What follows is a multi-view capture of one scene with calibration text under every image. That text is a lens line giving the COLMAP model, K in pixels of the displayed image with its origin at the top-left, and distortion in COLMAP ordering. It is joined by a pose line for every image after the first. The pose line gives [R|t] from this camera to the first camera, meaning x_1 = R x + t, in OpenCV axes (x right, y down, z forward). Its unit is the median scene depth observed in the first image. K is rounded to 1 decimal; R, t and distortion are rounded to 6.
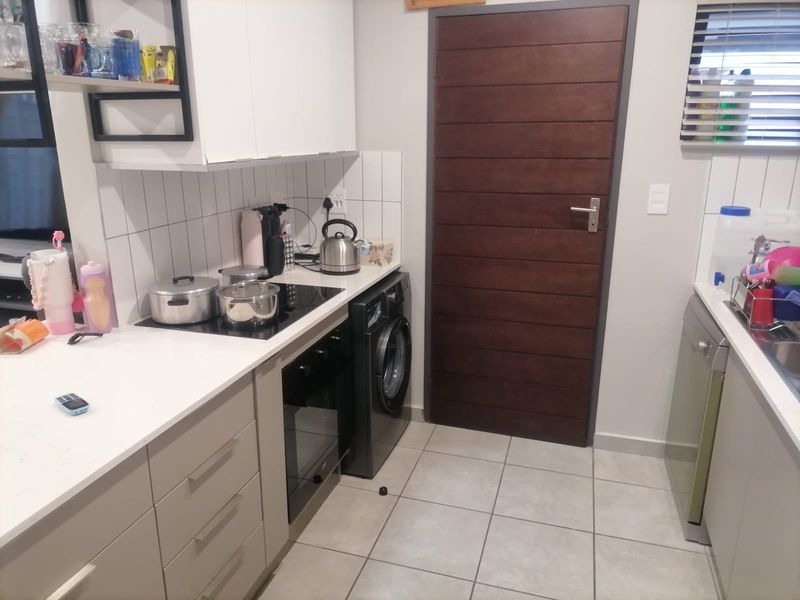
lens RADIAL K [[589.9, 0, 400.0], [0, 589.9, 300.0], [0, 0, 1]] dist [0.021883, -0.004848]
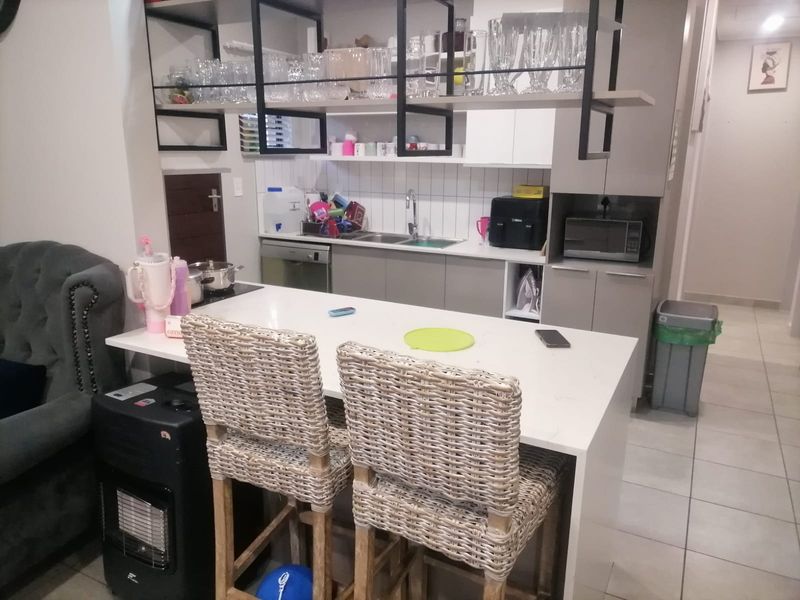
lens RADIAL K [[589.9, 0, 400.0], [0, 589.9, 300.0], [0, 0, 1]] dist [0.021883, -0.004848]
pose [[0.182287, -0.241560, 0.953111, -1.217399], [0.263523, 0.945891, 0.189330, -0.070331], [-0.947274, 0.216654, 0.236080, 0.275350]]
